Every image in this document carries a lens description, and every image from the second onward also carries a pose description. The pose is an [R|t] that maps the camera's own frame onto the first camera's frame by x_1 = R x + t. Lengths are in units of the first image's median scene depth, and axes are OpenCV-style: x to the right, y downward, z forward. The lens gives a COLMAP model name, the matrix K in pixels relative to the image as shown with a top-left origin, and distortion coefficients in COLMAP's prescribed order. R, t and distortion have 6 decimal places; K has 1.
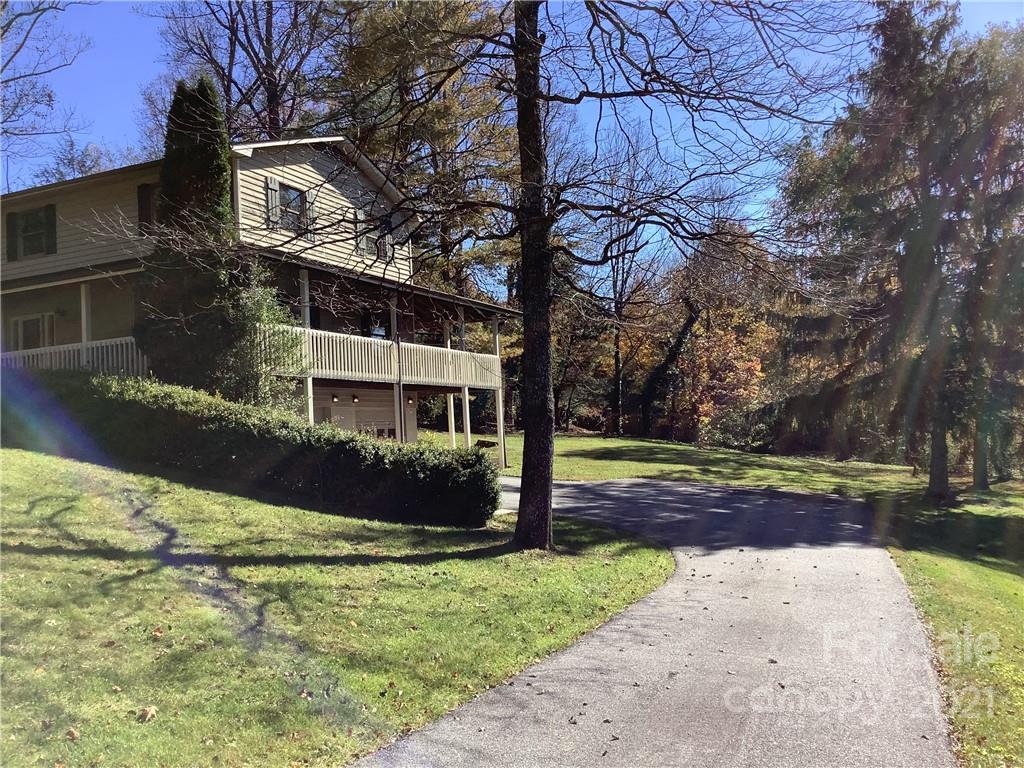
lens RADIAL K [[938.7, 0, 512.0], [0, 938.7, 384.0], [0, 0, 1]] dist [0.003580, -0.026403]
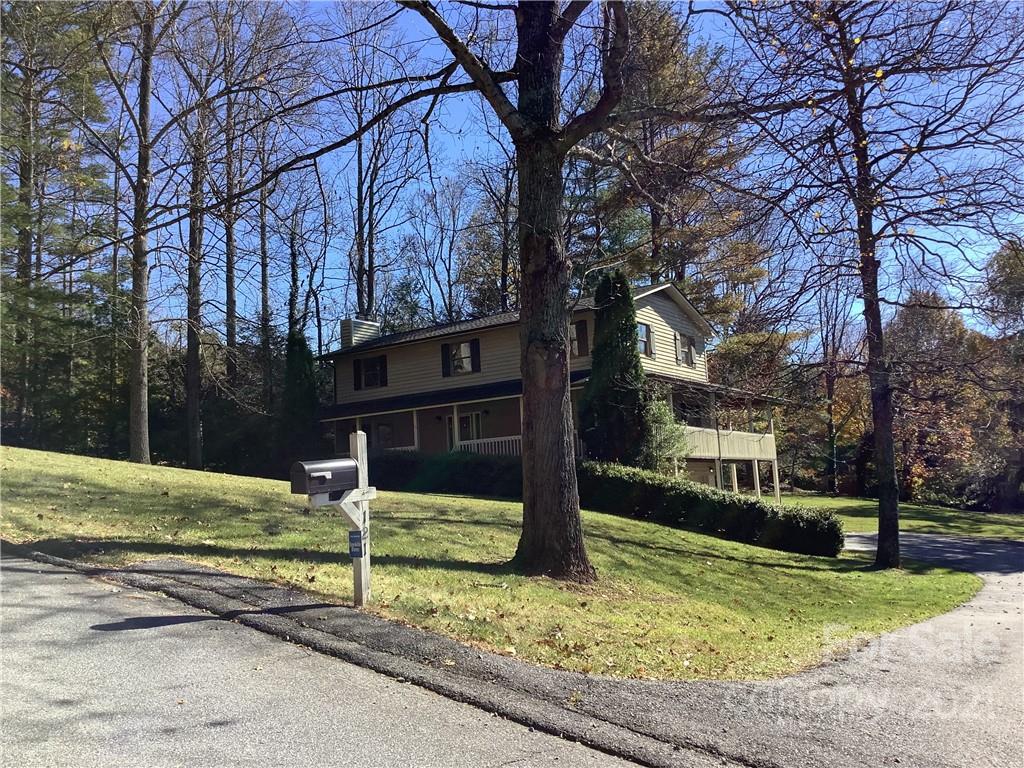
lens RADIAL K [[924.8, 0, 508.4], [0, 924.8, 385.6], [0, 0, 1]] dist [0.113552, -0.230221]
pose [[0.985480, -0.018141, -0.168821, -0.199808], [0.008434, 0.998279, -0.058036, -0.033041], [0.169583, 0.055769, 0.983937, -0.428860]]
